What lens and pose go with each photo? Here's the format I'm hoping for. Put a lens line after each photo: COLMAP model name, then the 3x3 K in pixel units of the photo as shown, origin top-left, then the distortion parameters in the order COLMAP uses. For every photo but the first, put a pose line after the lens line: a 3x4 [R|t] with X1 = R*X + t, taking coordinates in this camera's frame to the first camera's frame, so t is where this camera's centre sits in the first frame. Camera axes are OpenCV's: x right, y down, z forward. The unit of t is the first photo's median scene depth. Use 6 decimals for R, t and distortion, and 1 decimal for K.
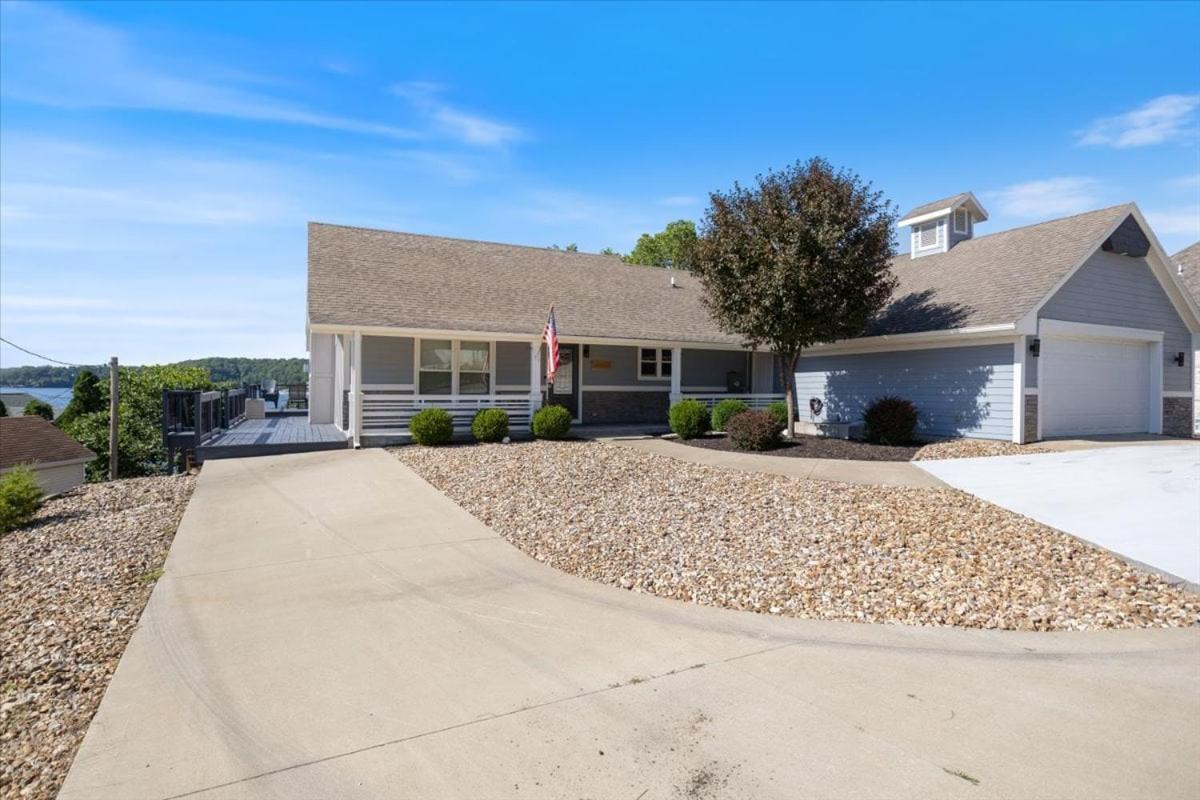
lens RADIAL K [[623.3, 0, 600.0], [0, 623.3, 400.0], [0, 0, 1]] dist [-0.015420, 0.000069]
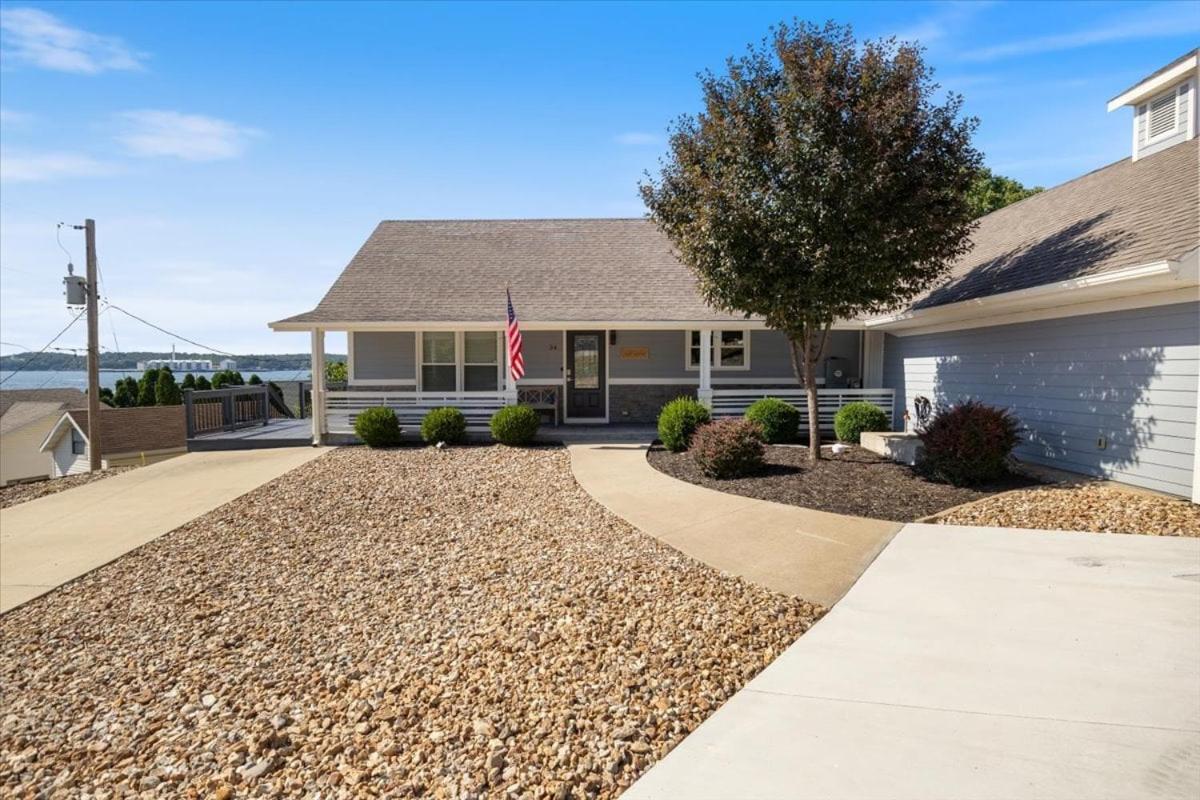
lens RADIAL K [[623.3, 0, 600.0], [0, 623.3, 400.0], [0, 0, 1]] dist [-0.015420, 0.000069]
pose [[0.878851, 0.015245, -0.476853, 0.403628], [0.000594, 0.999454, 0.033047, -0.024189], [0.477096, -0.029327, 0.878362, 0.283145]]
